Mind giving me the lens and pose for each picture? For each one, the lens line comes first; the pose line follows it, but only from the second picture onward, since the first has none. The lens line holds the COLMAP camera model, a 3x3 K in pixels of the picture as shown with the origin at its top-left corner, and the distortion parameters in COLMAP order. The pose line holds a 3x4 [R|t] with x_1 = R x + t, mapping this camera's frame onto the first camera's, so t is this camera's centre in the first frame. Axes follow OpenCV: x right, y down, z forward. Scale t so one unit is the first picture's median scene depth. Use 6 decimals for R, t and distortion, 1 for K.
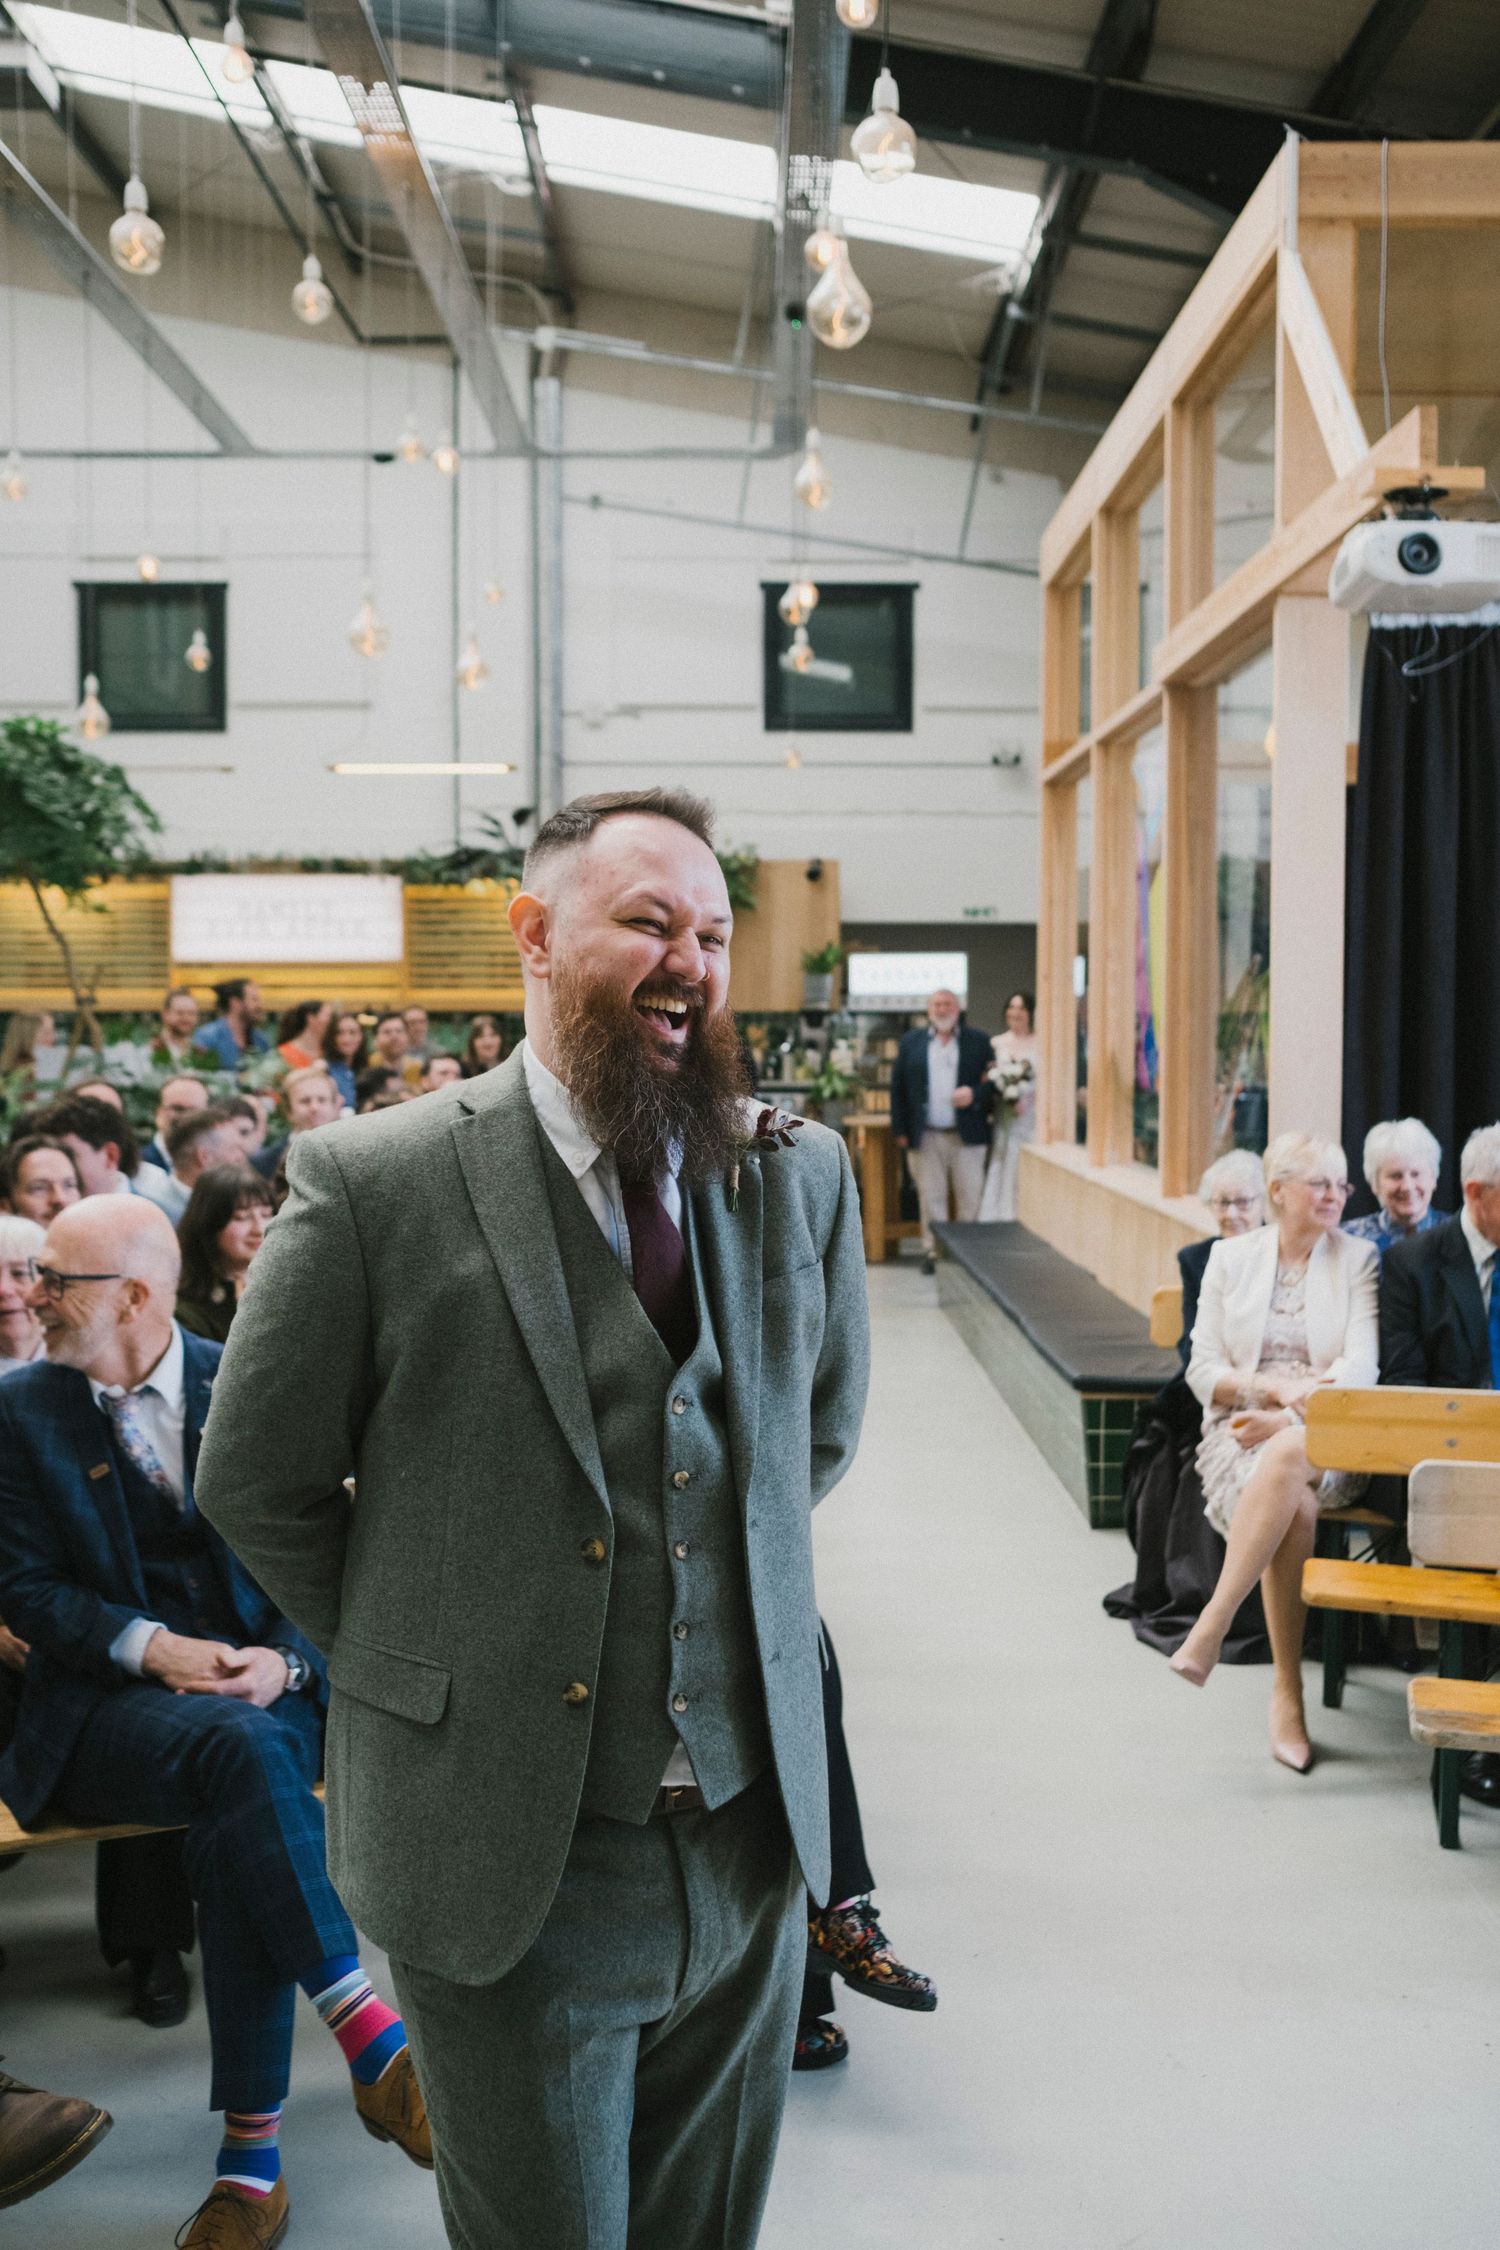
lens RADIAL K [[2377.6, 0, 750.0], [0, 2377.6, 1125.0], [0, 0, 1]] dist [-0.020428, 0.013480]
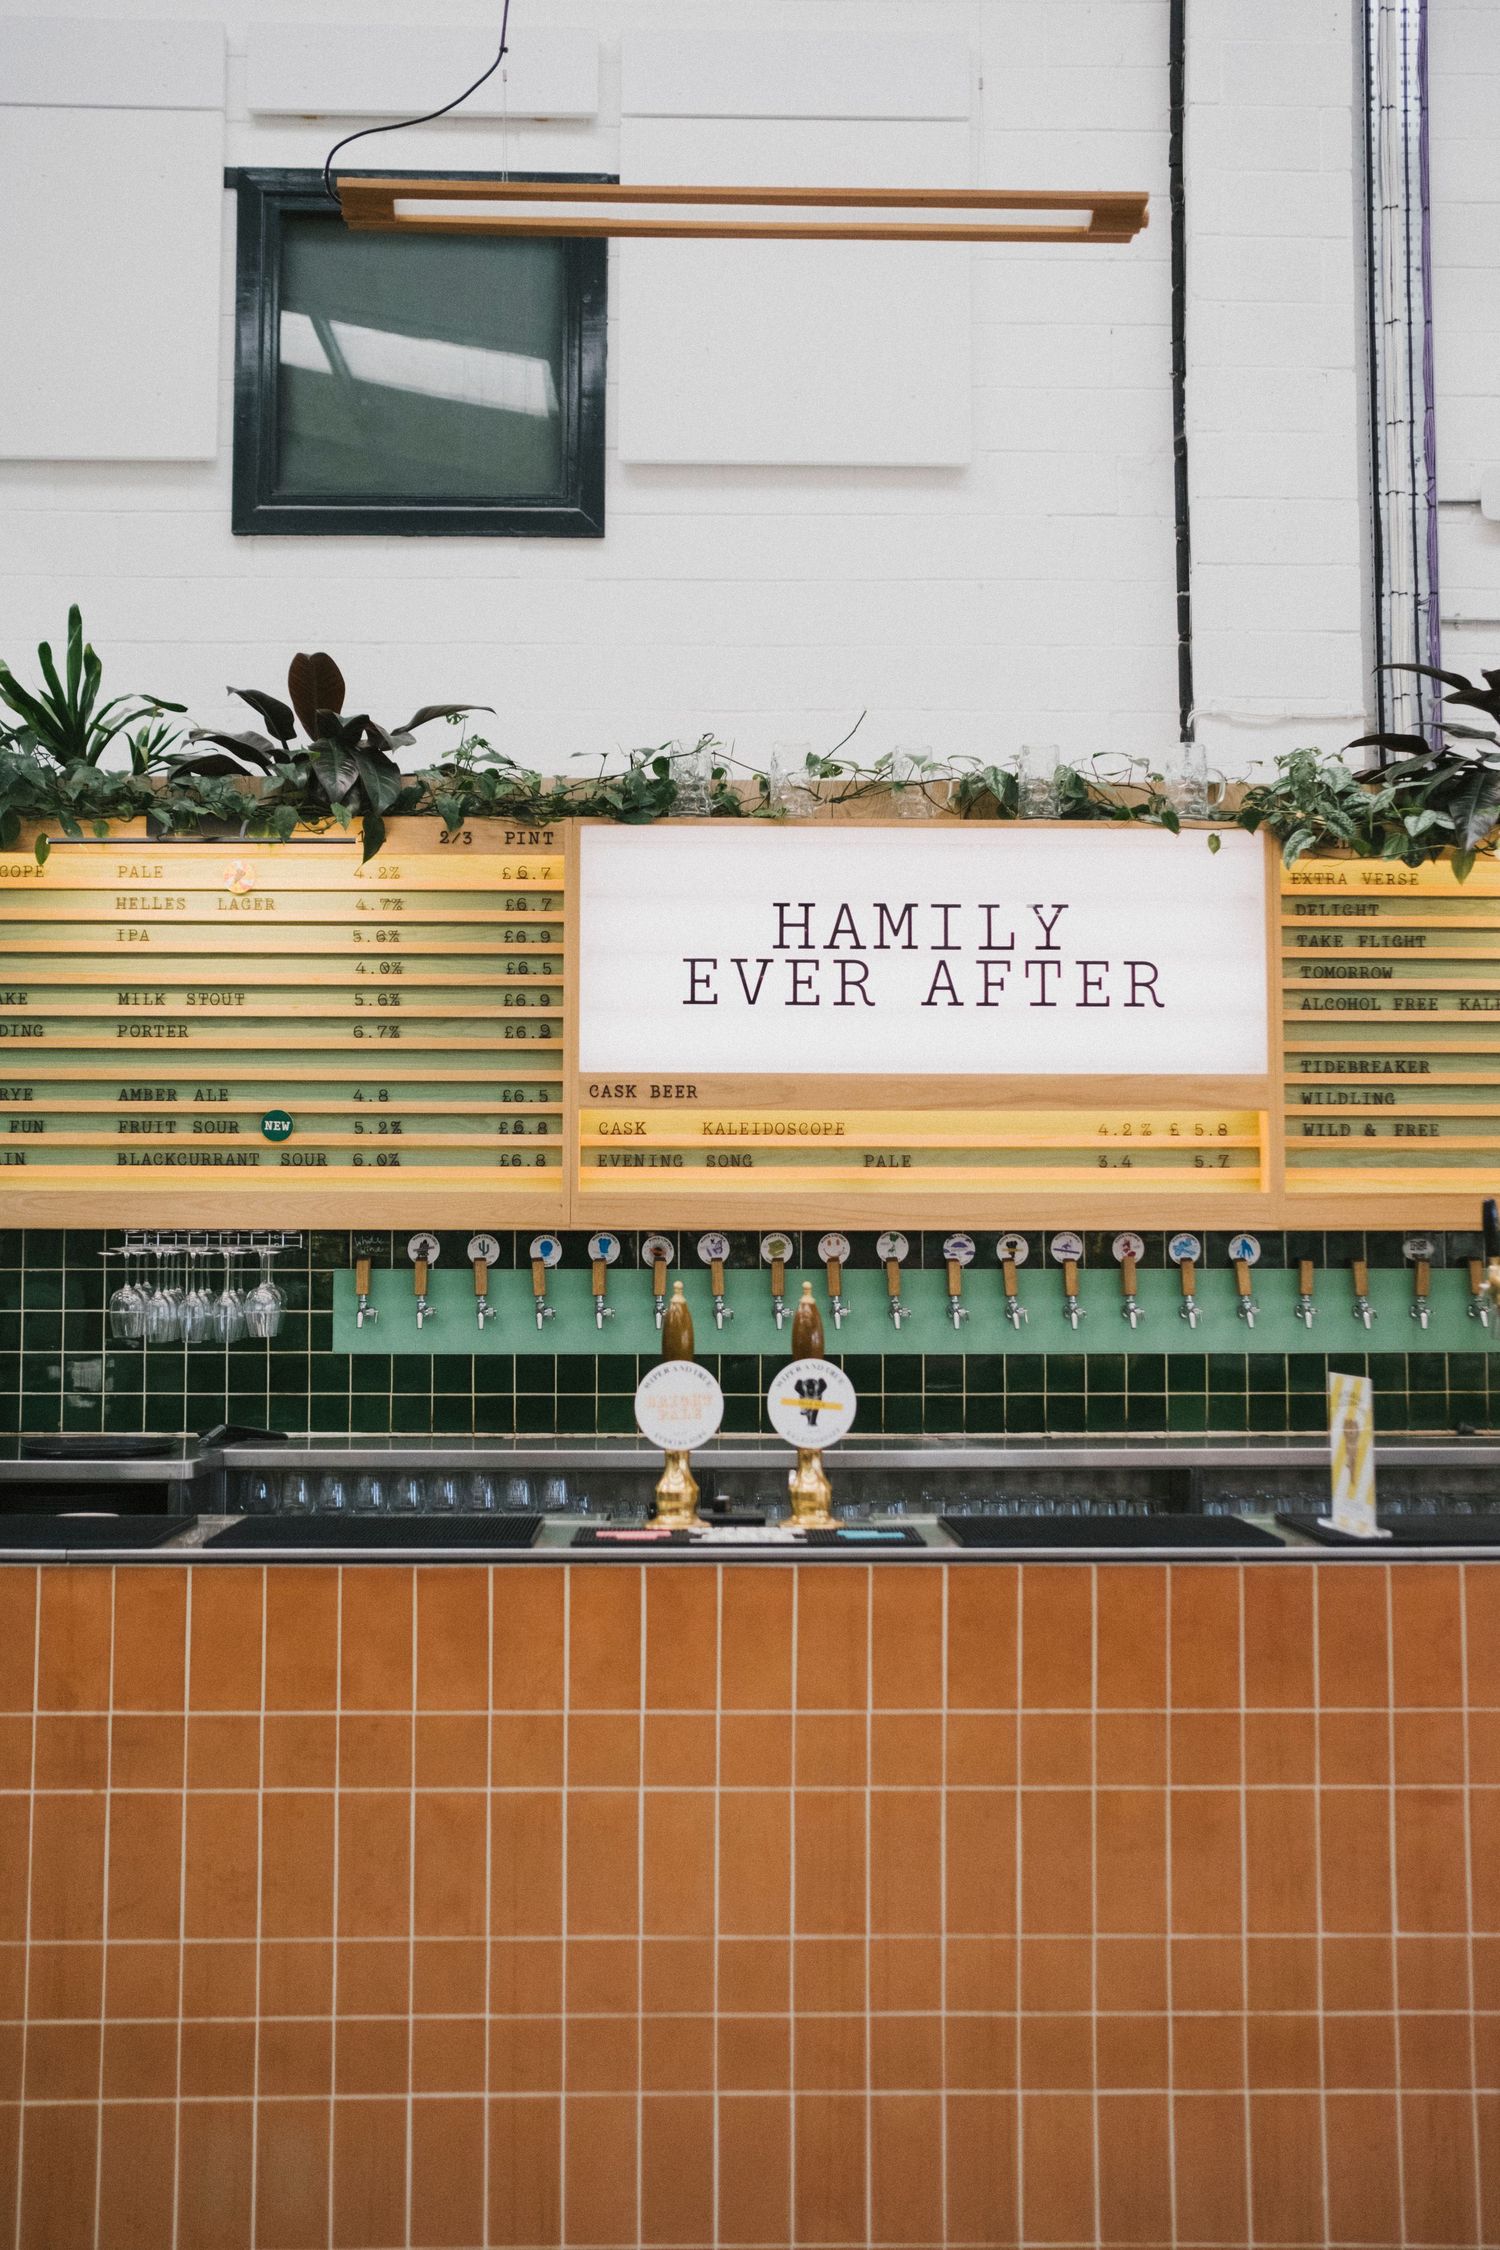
lens RADIAL K [[2377.6, 0, 750.0], [0, 2377.6, 1125.0], [0, 0, 1]] dist [-0.020428, 0.013480]
pose [[0.999647, 0.002924, 0.026393, -0.226858], [-0.000311, 0.995139, -0.098479, -0.030053], [-0.026552, 0.098436, 0.994789, 0.670672]]
